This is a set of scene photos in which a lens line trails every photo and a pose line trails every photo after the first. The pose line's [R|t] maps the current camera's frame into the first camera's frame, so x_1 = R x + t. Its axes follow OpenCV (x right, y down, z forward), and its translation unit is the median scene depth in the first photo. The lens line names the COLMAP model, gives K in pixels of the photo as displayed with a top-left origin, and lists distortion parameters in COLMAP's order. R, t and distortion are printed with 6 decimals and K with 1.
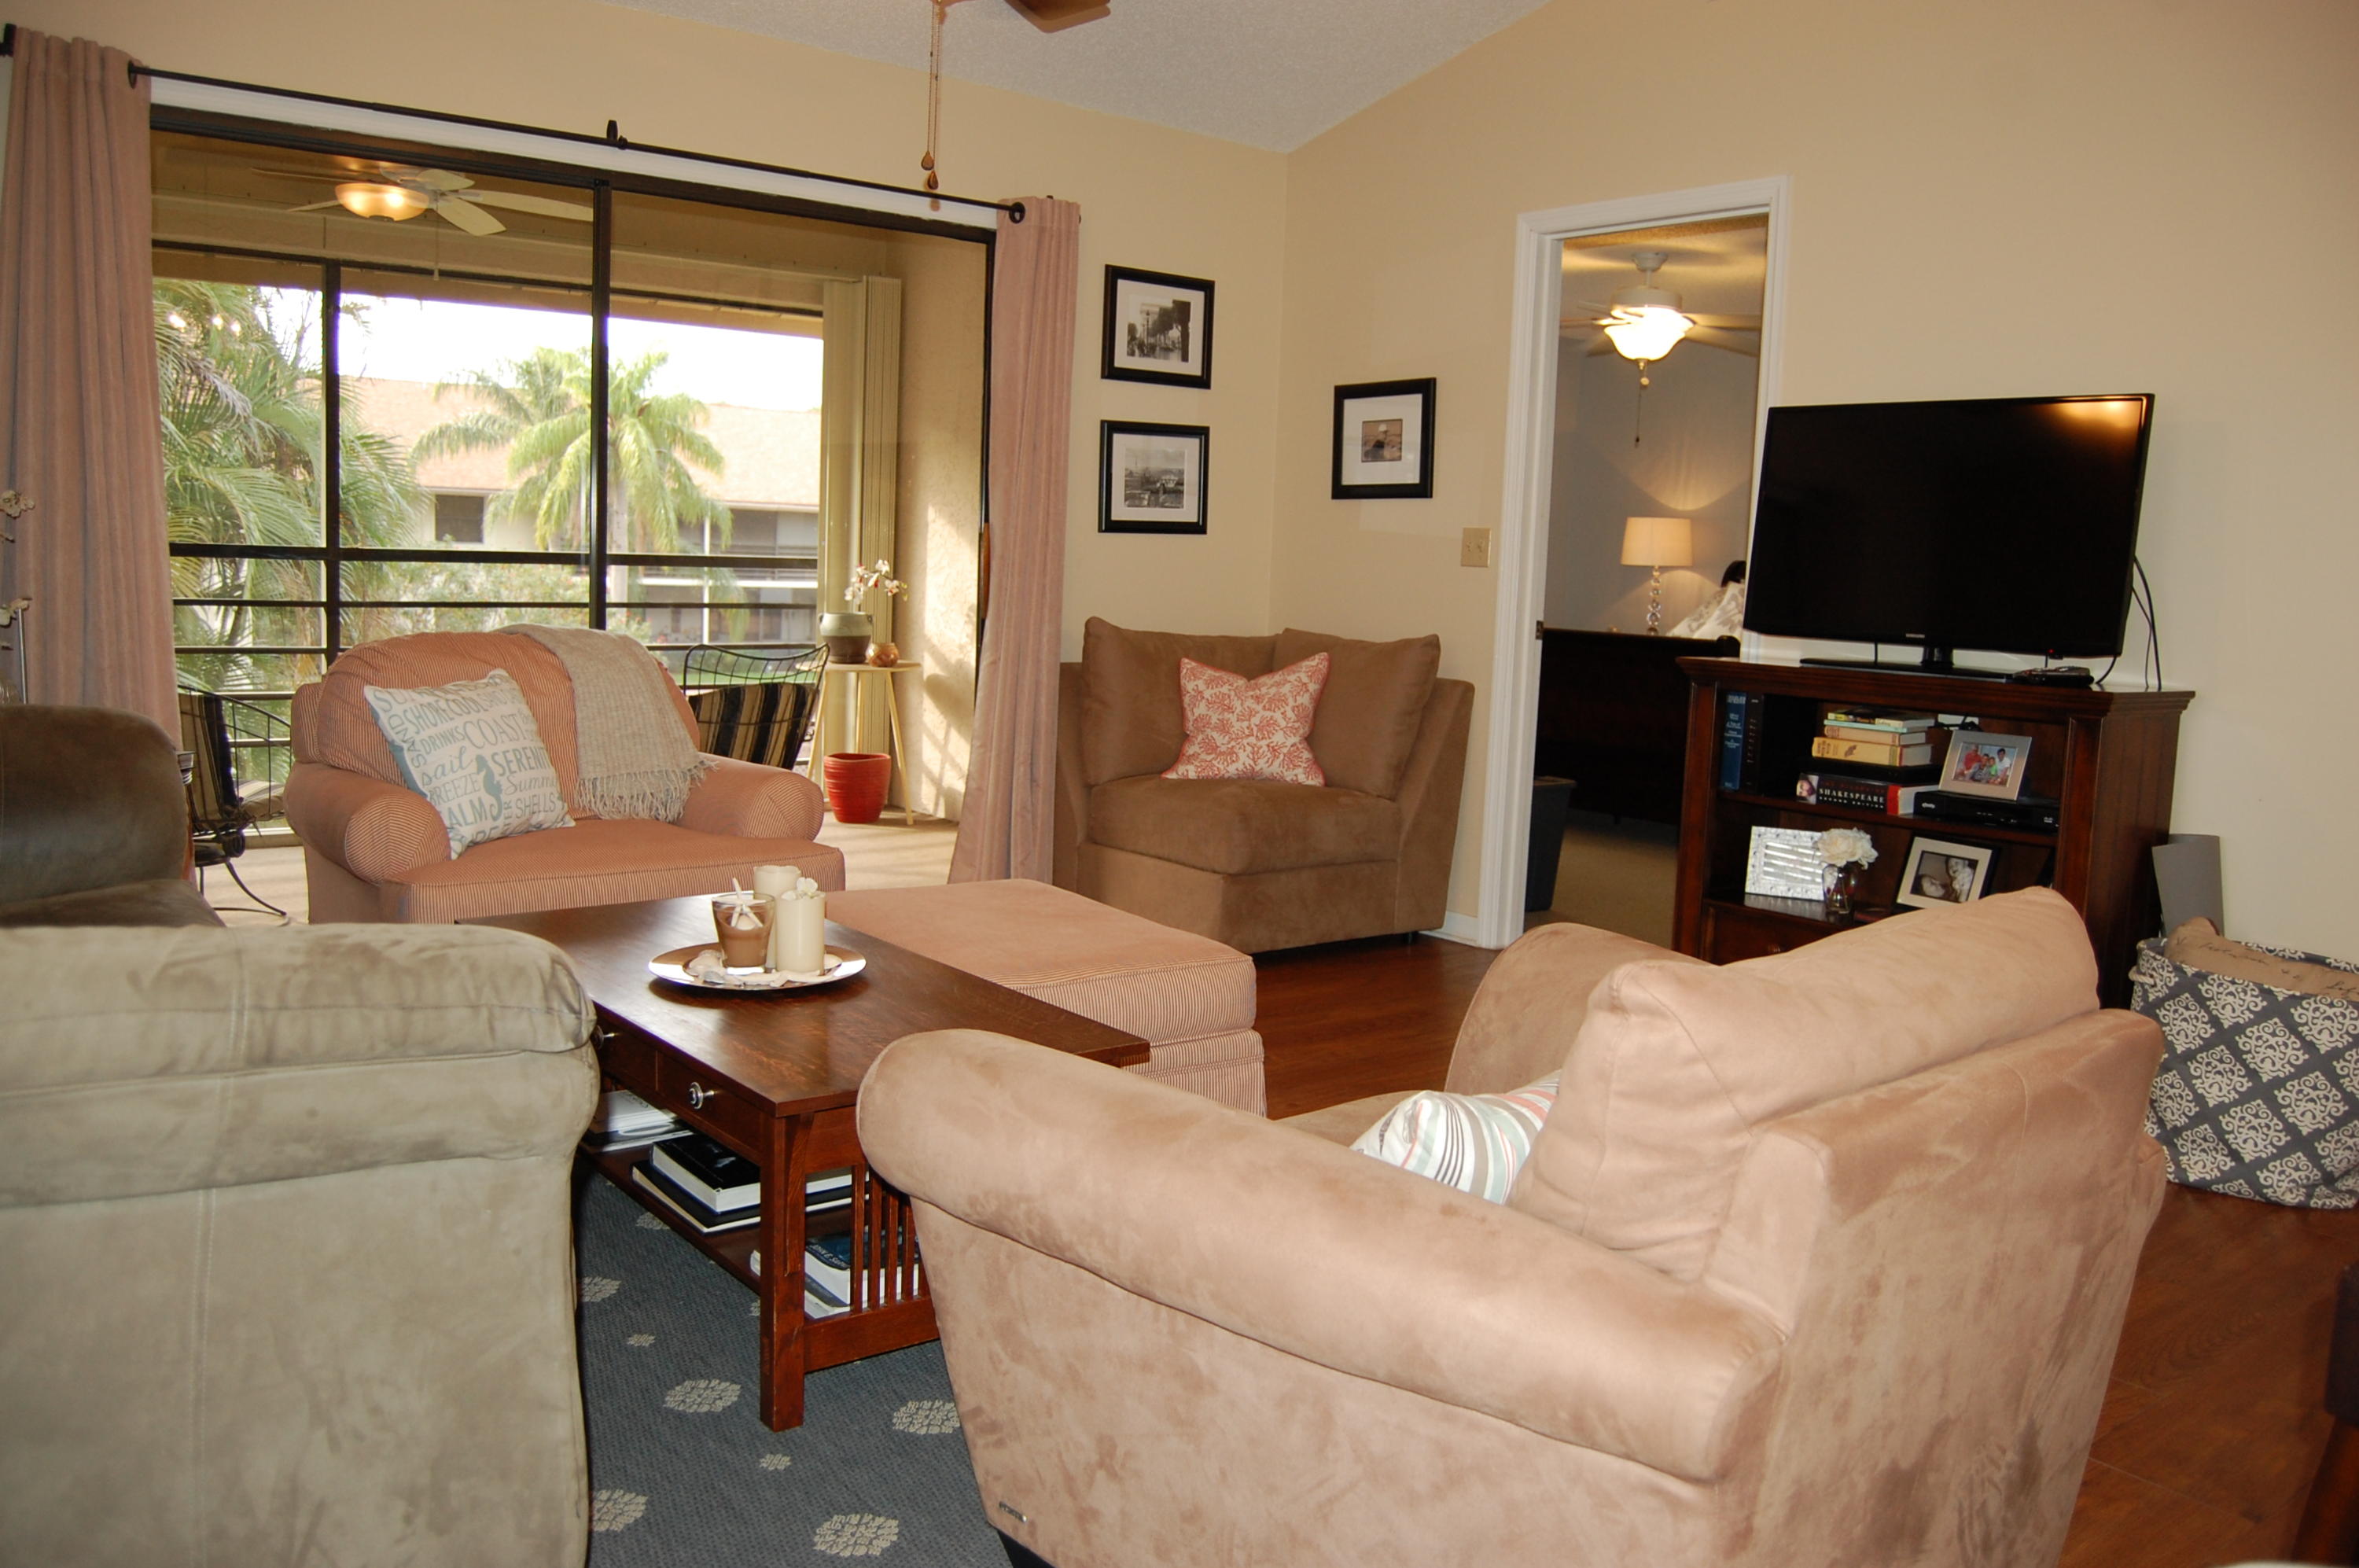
lens RADIAL K [[1837.6, 0, 1179.5], [0, 1837.6, 784.0], [0, 0, 1]] dist [-0.097560, 0.045250]
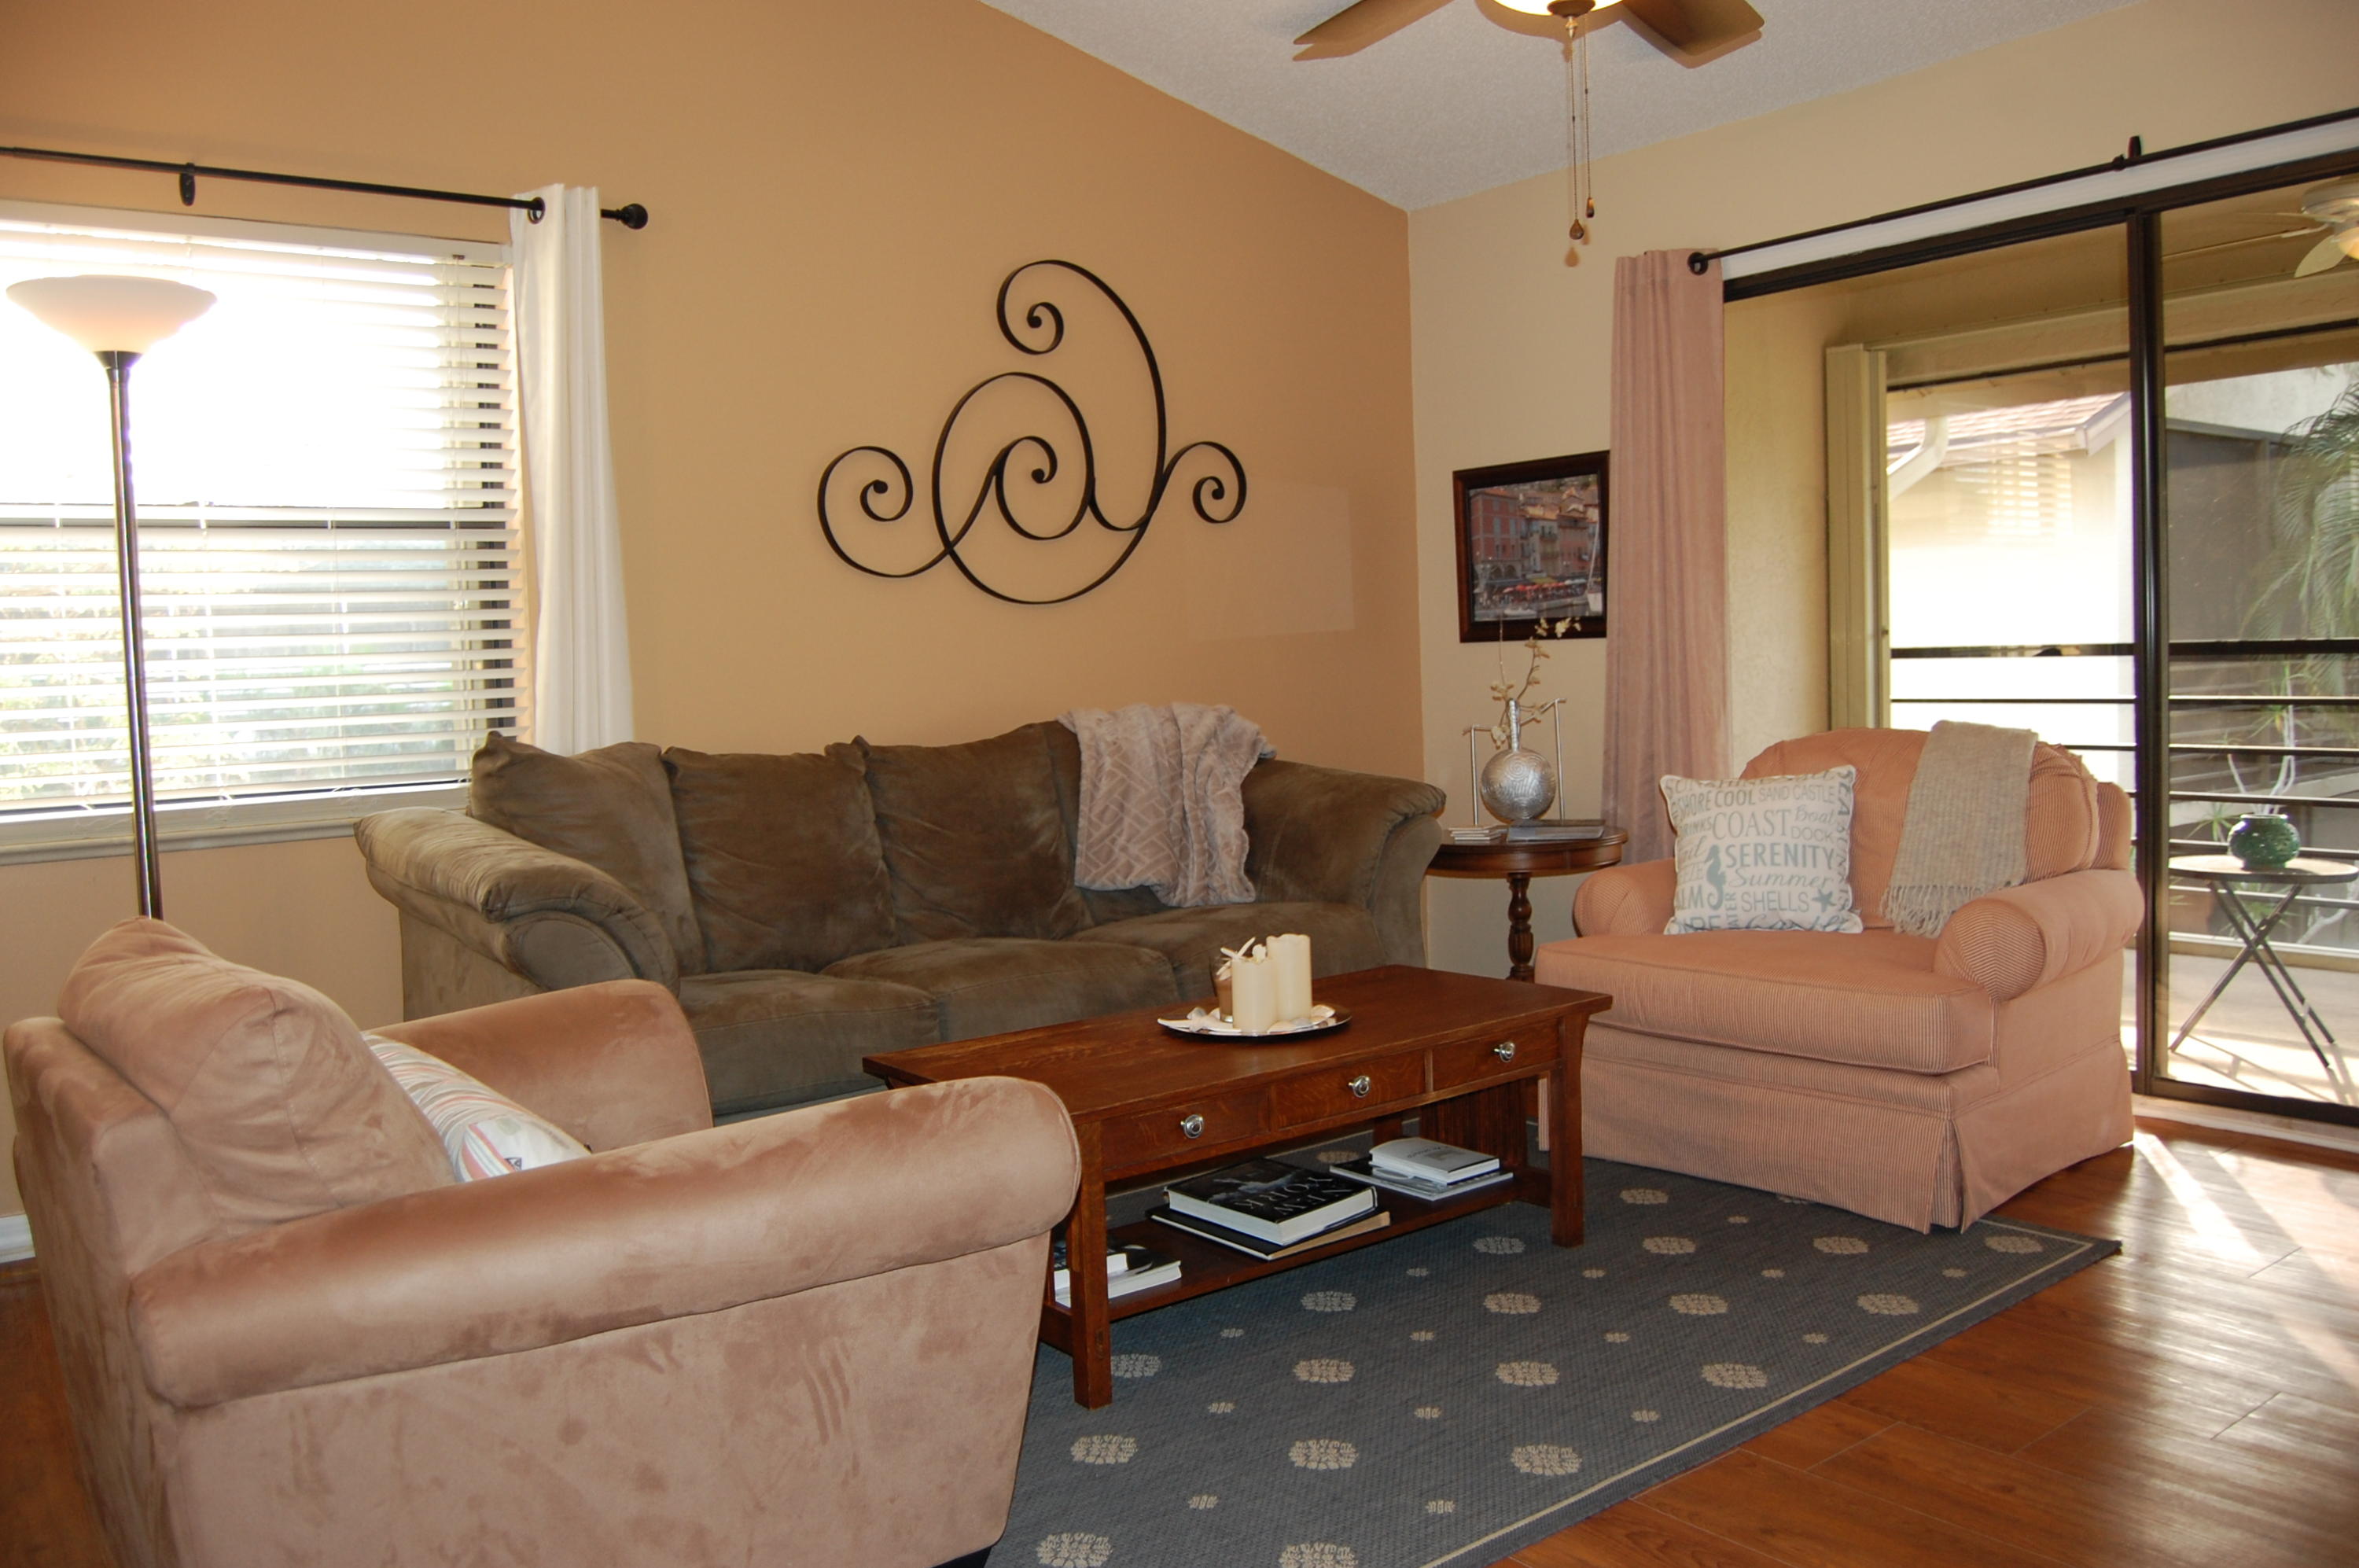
lens RADIAL K [[1837.6, 0, 1179.5], [0, 1837.6, 784.0], [0, 0, 1]] dist [-0.097560, 0.045250]
pose [[-0.016417, 0.026235, -0.999521, 0.458154], [-0.089038, 0.995646, 0.027596, -0.036366], [0.995893, 0.089448, -0.014009, 0.490569]]
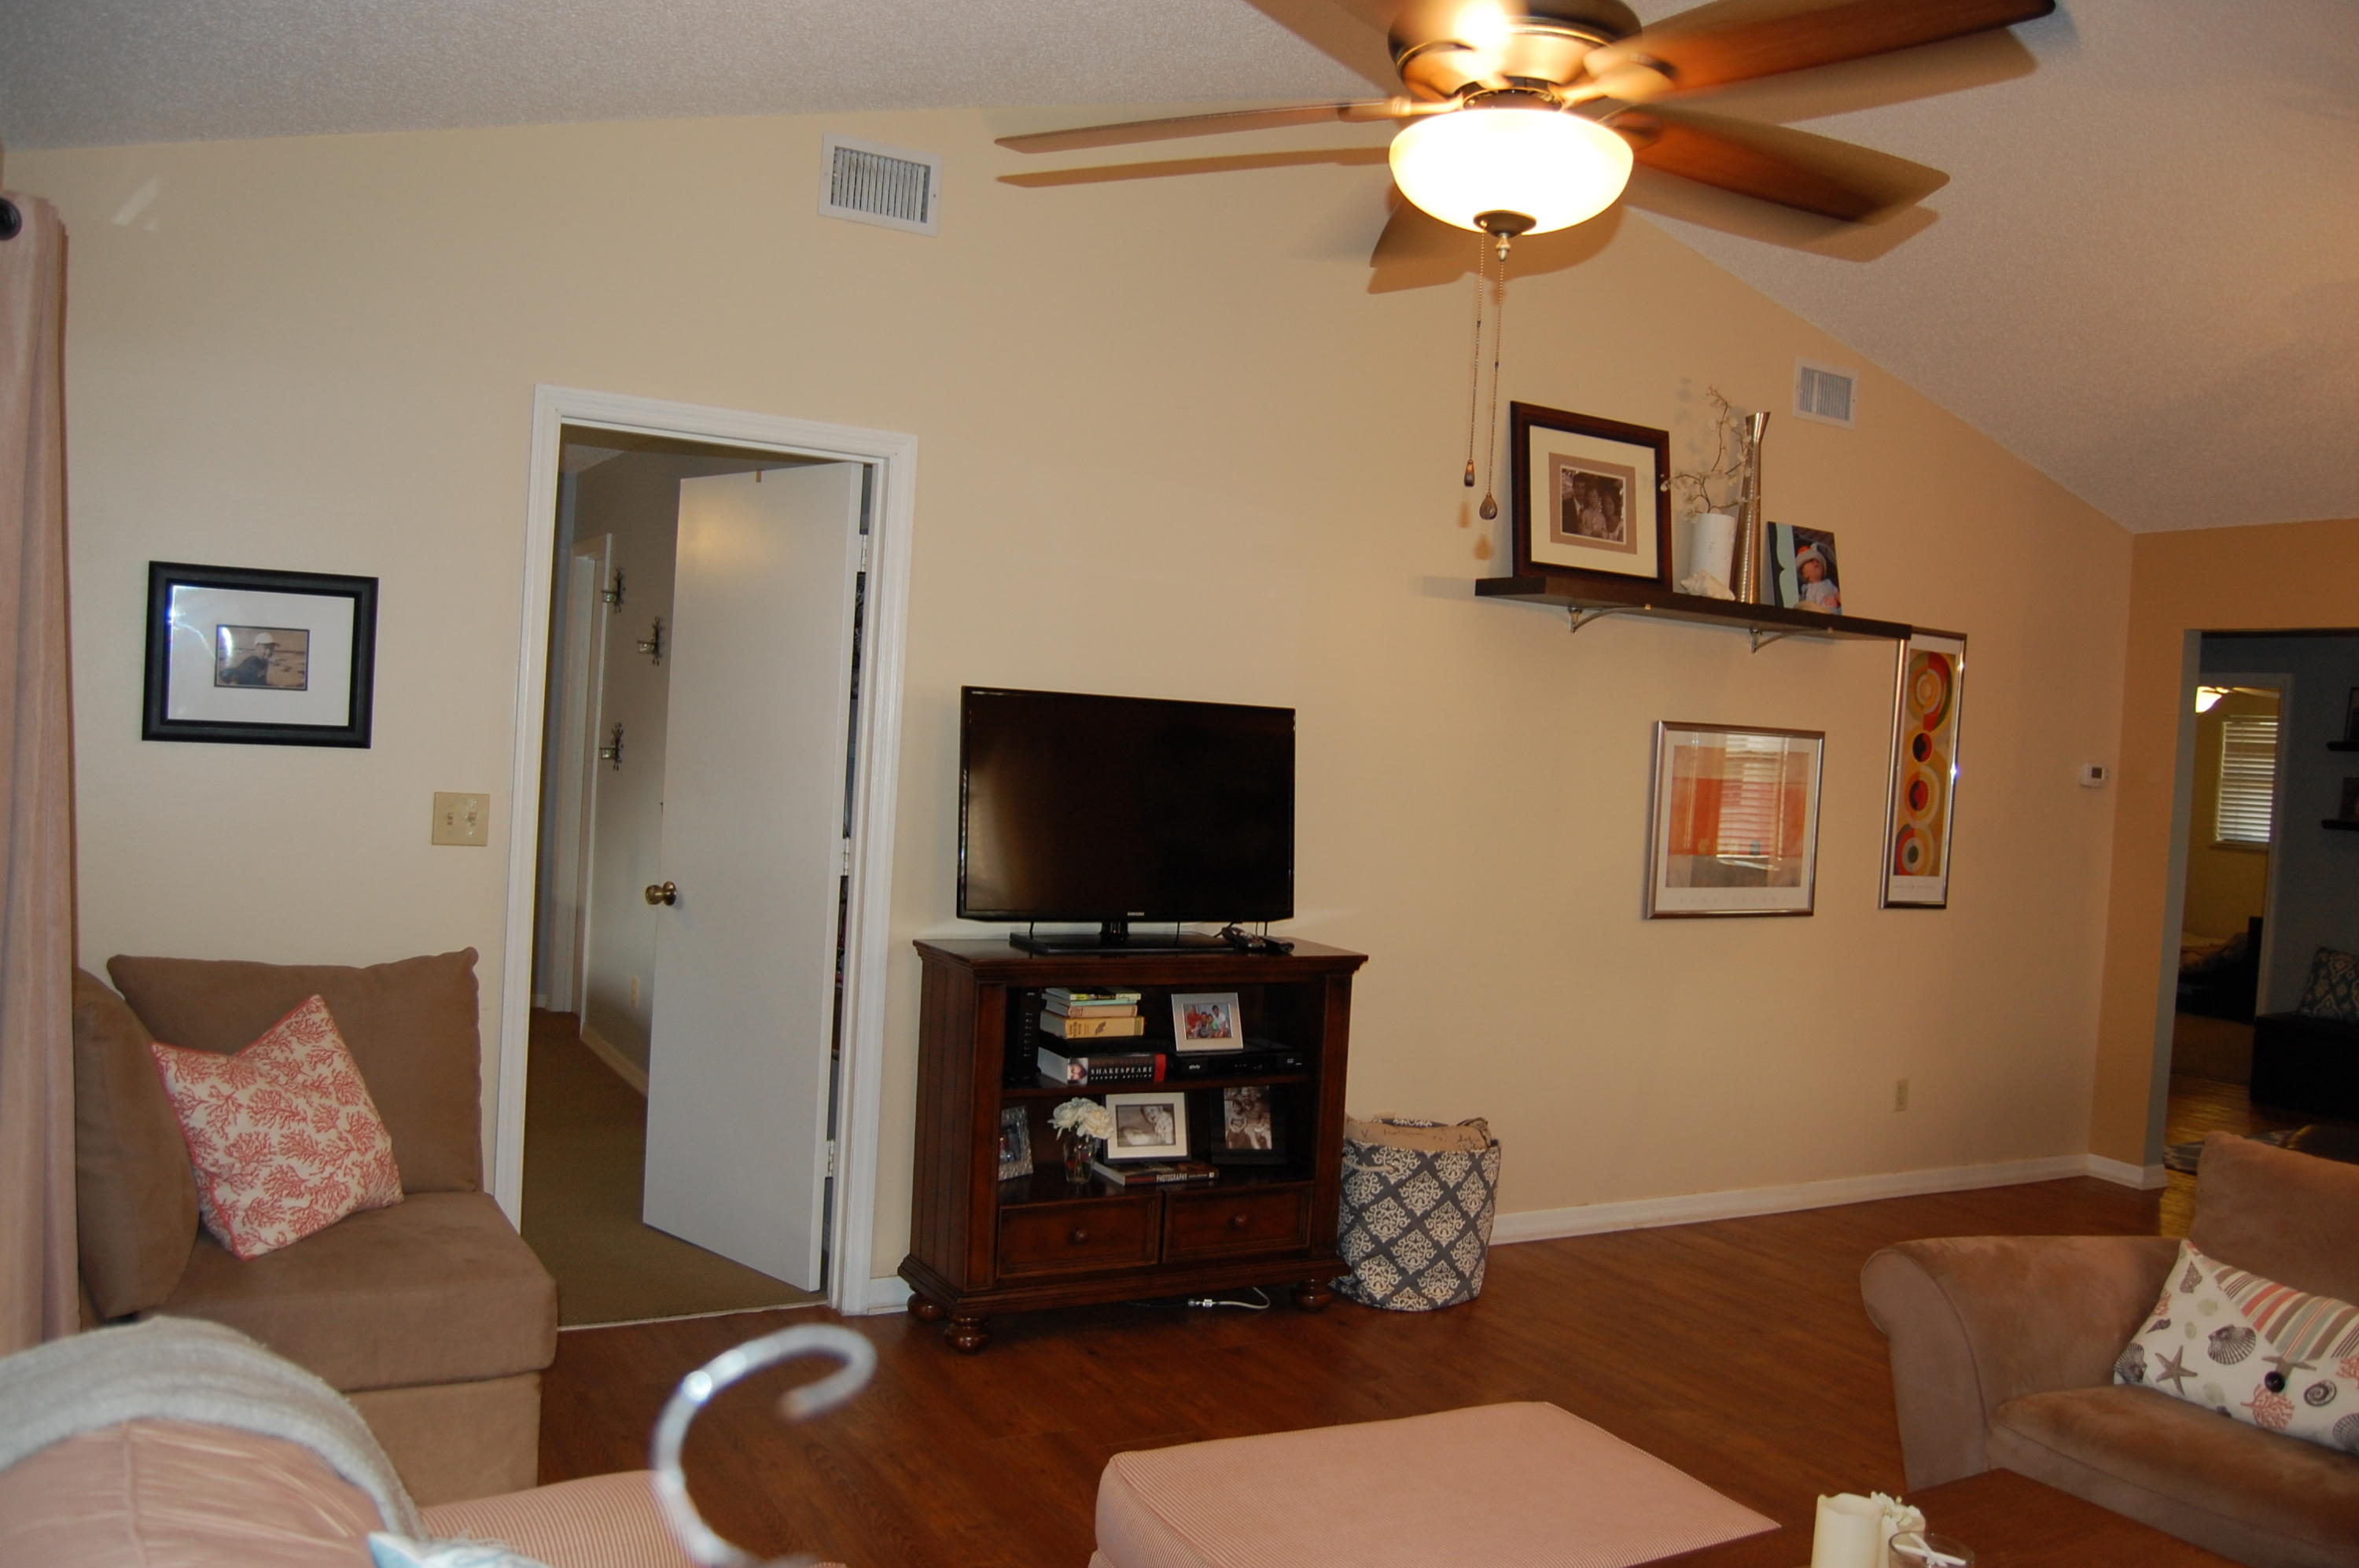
lens RADIAL K [[1837.6, 0, 1179.5], [0, 1837.6, 784.0], [0, 0, 1]] dist [-0.097560, 0.045250]
pose [[0.142589, -0.053944, 0.988311, -0.501487], [0.066836, 0.996759, 0.044762, -0.153591], [-0.987523, 0.059672, 0.145732, 0.598483]]
